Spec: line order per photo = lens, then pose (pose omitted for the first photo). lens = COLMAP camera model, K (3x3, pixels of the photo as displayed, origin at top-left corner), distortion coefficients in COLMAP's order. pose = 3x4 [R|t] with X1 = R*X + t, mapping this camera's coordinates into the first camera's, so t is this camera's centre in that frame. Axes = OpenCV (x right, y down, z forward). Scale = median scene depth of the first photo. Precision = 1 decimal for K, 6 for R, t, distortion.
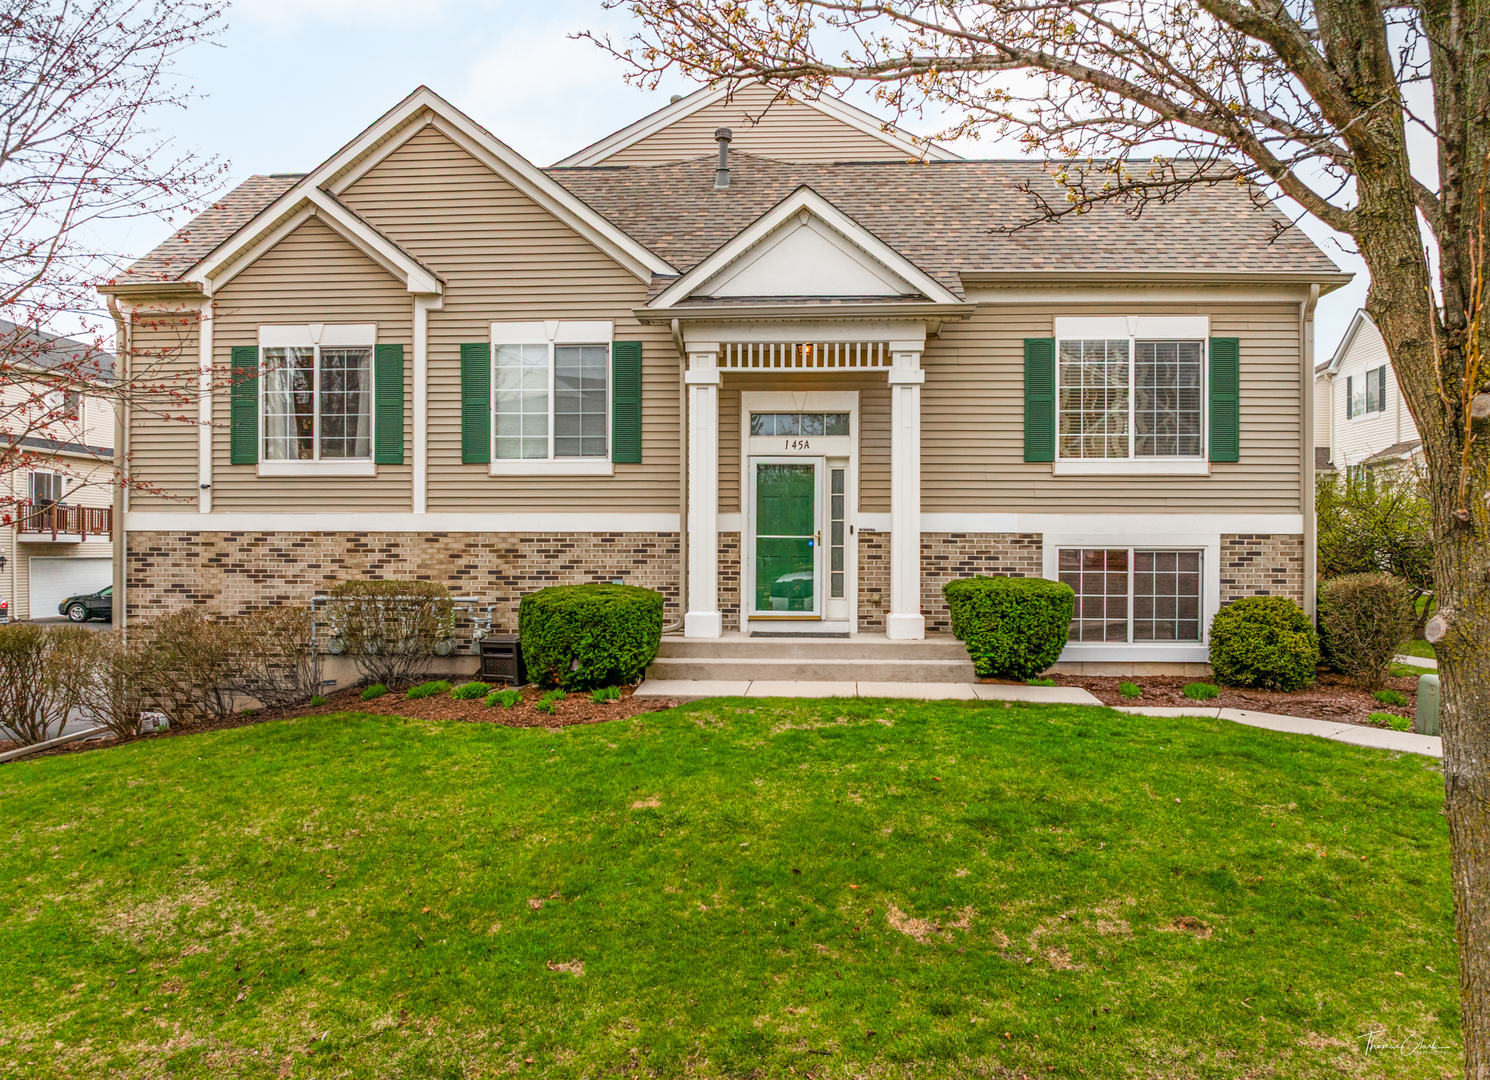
lens RADIAL K [[1029.9, 0, 770.5], [0, 1029.9, 561.5], [0, 0, 1]] dist [-0.040828, 0.000582]
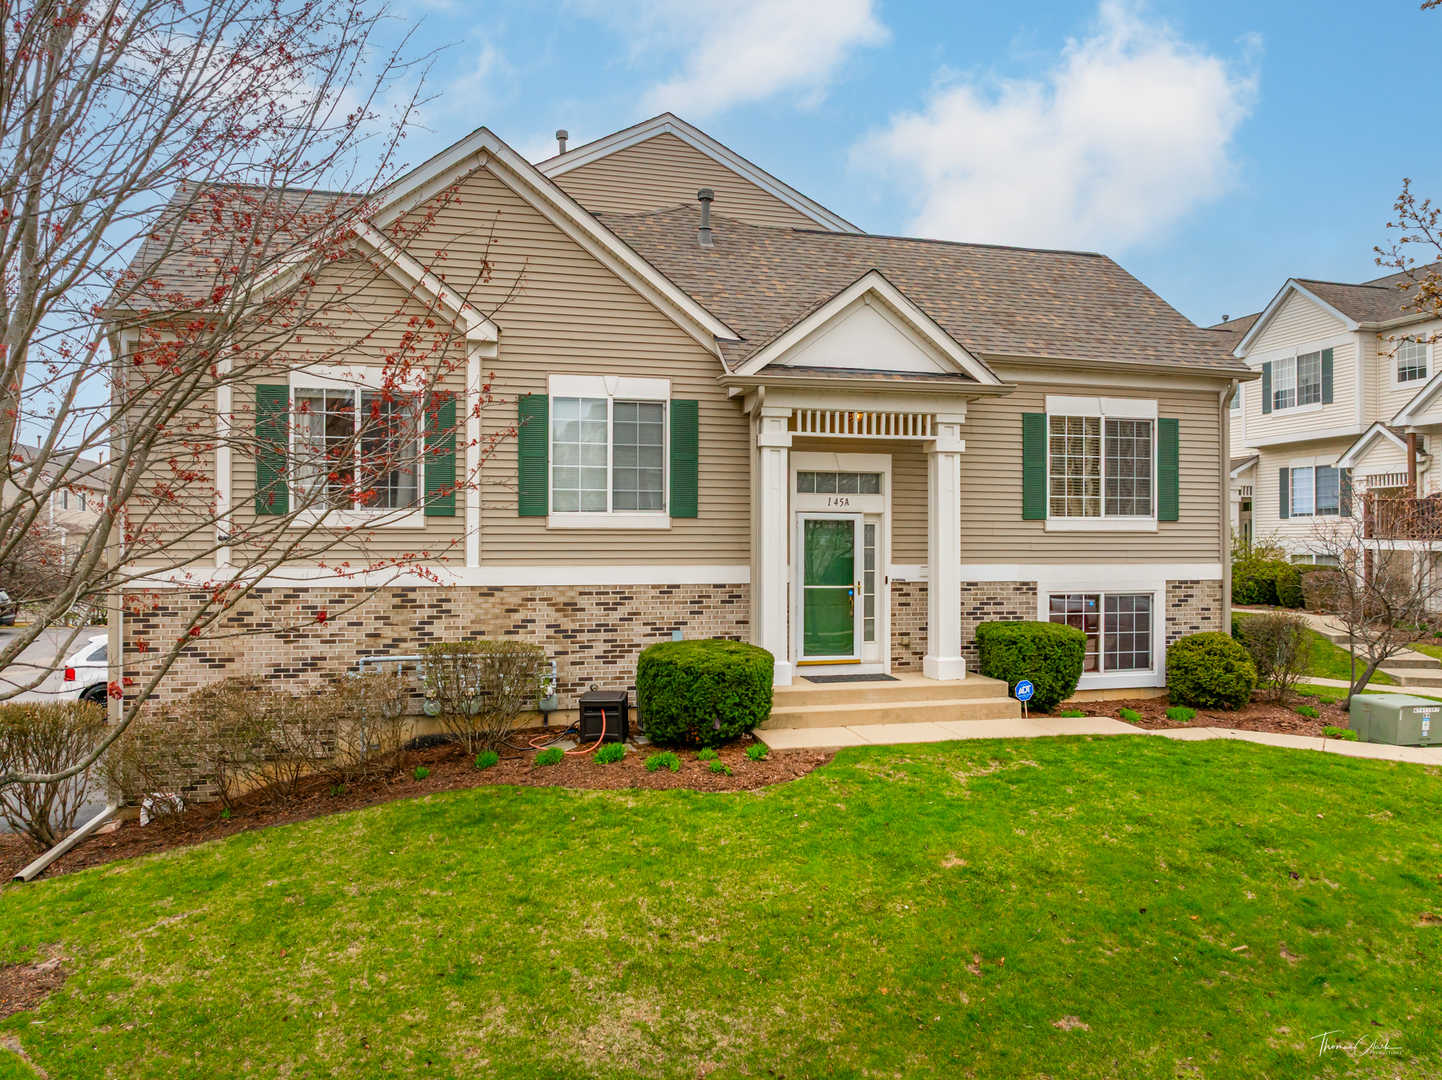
lens RADIAL K [[1006.9, 0, 694.2], [0, 1006.9, 546.3], [0, 0, 1]] dist [-0.040437, 0.010204]
pose [[0.955168, -0.002906, 0.296049, -0.435706], [0.005465, 0.999954, -0.007819, -0.059534], [-0.296013, 0.009086, 0.955141, 0.032312]]
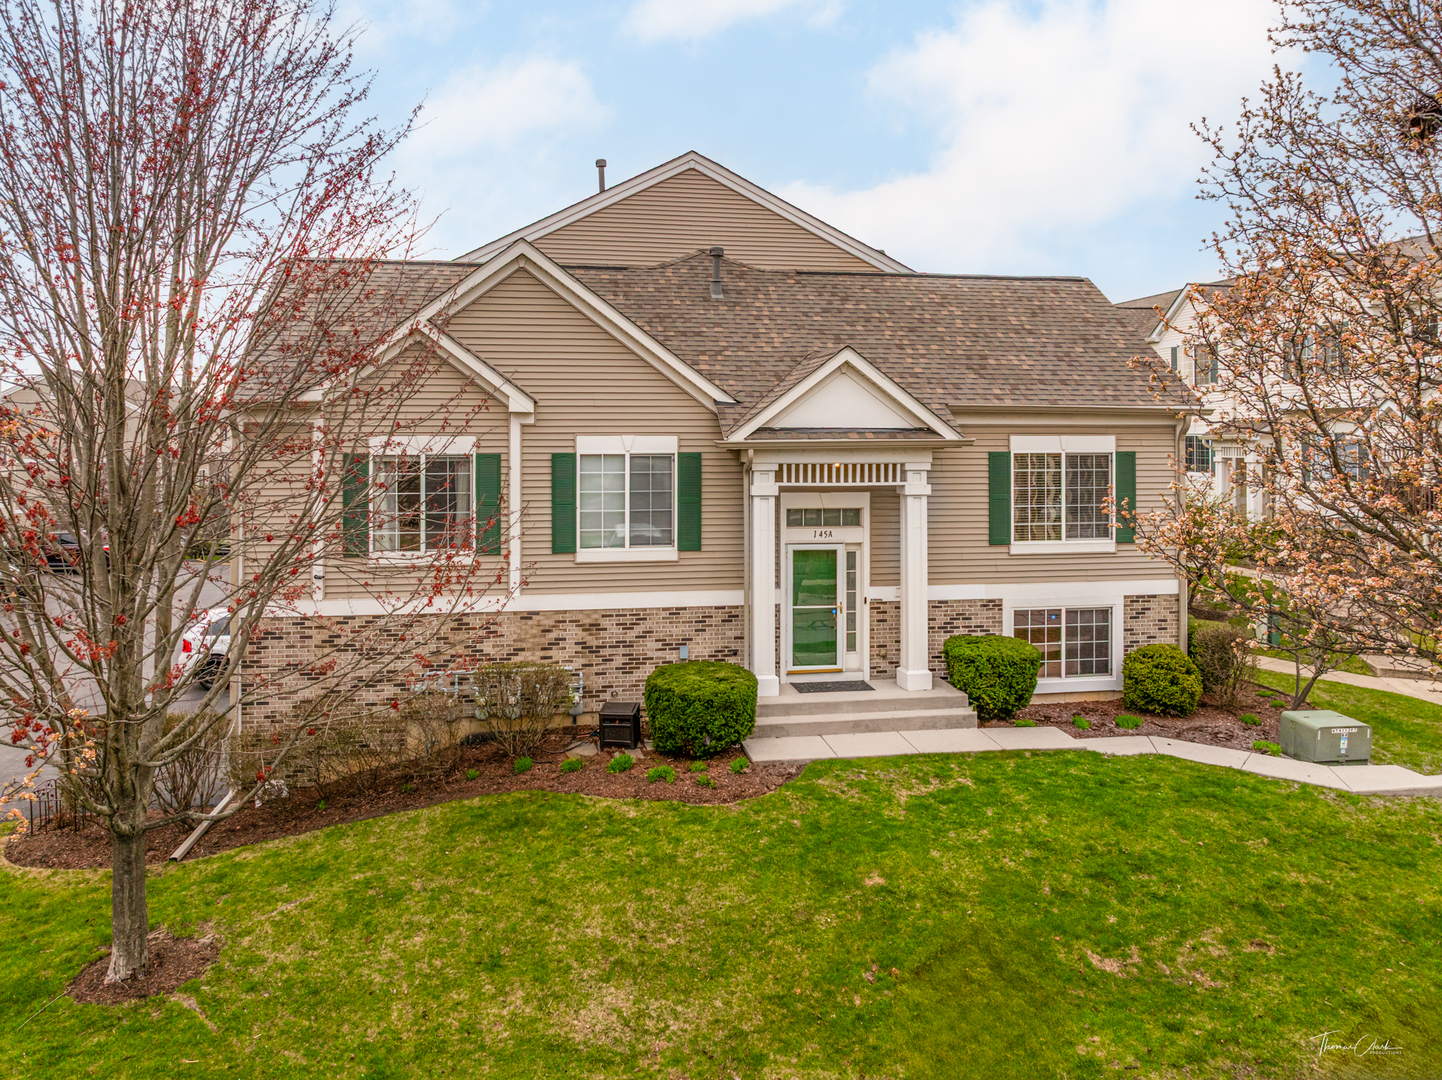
lens RADIAL K [[1016.4, 0, 663.8], [0, 1016.4, 430.6], [0, 0, 1]] dist [-0.027755, -0.004871]
pose [[0.978991, -0.003265, 0.203877, -0.424376], [0.006553, 0.999859, -0.015451, -0.224767], [-0.203798, 0.016462, 0.978875, -0.192065]]
